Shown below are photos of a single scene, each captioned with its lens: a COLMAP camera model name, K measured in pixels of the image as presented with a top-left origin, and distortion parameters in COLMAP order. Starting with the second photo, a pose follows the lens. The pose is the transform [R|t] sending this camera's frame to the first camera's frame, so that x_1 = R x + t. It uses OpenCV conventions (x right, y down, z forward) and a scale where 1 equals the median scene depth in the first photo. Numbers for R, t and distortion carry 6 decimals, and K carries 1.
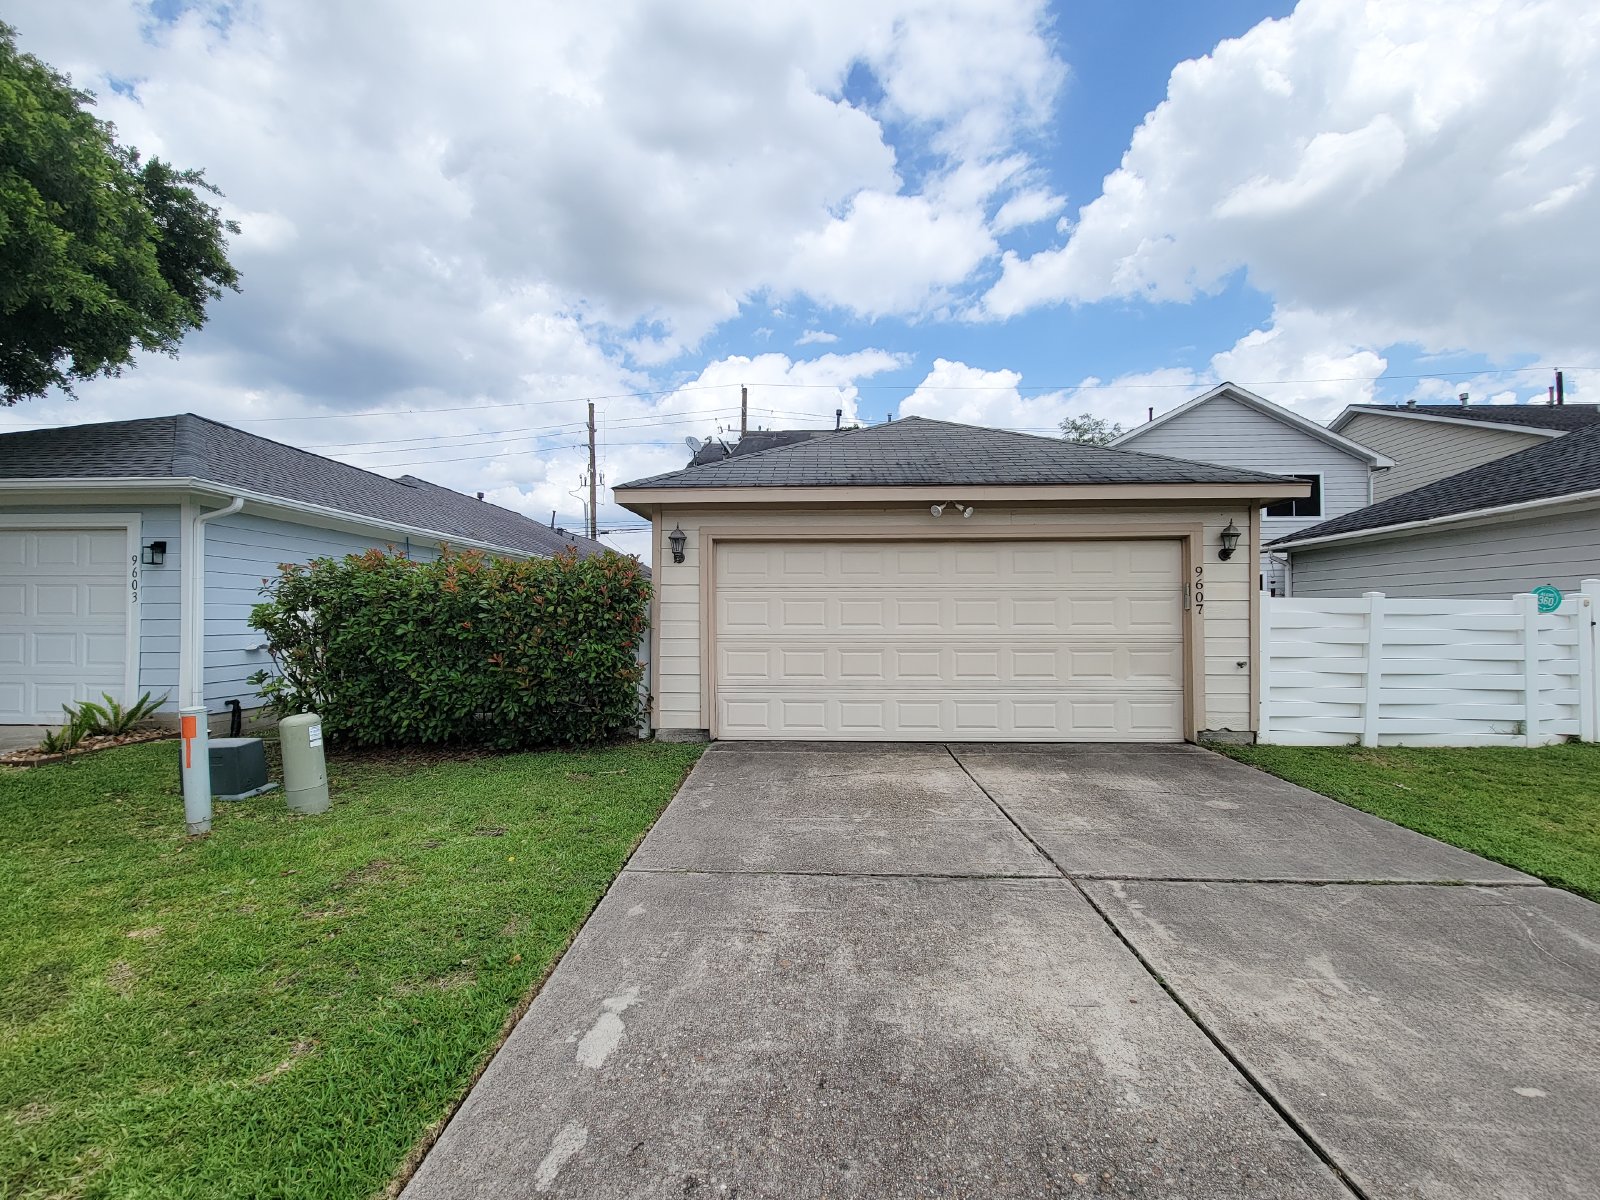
lens RADIAL K [[676.4, 0, 802.7], [0, 676.4, 628.0], [0, 0, 1]] dist [0.001492, -0.005599]
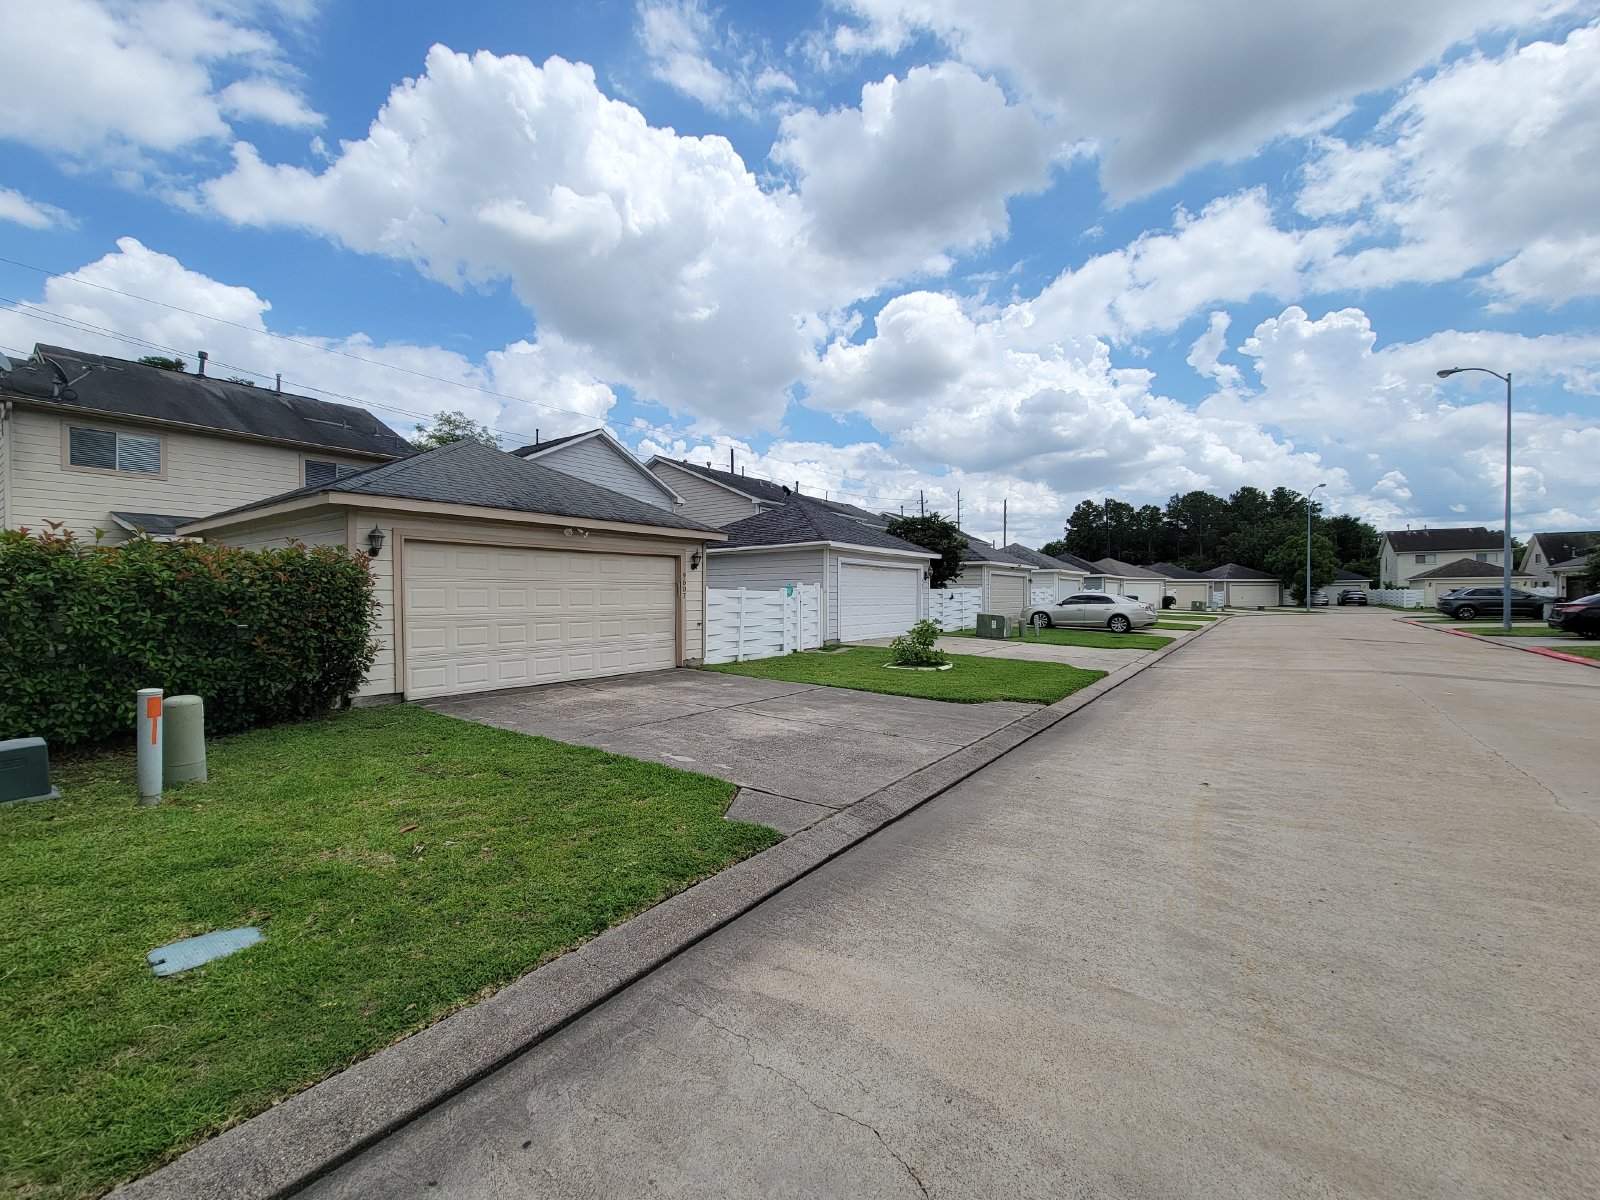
lens RADIAL K [[659.5, 0, 796.6], [0, 659.5, 638.1], [0, 0, 1]] dist [0.000785, -0.005050]
pose [[0.548755, -0.055577, 0.834134, -0.199346], [0.010014, 0.998153, 0.059917, -0.004023], [-0.835923, -0.024527, 0.548298, -0.068728]]
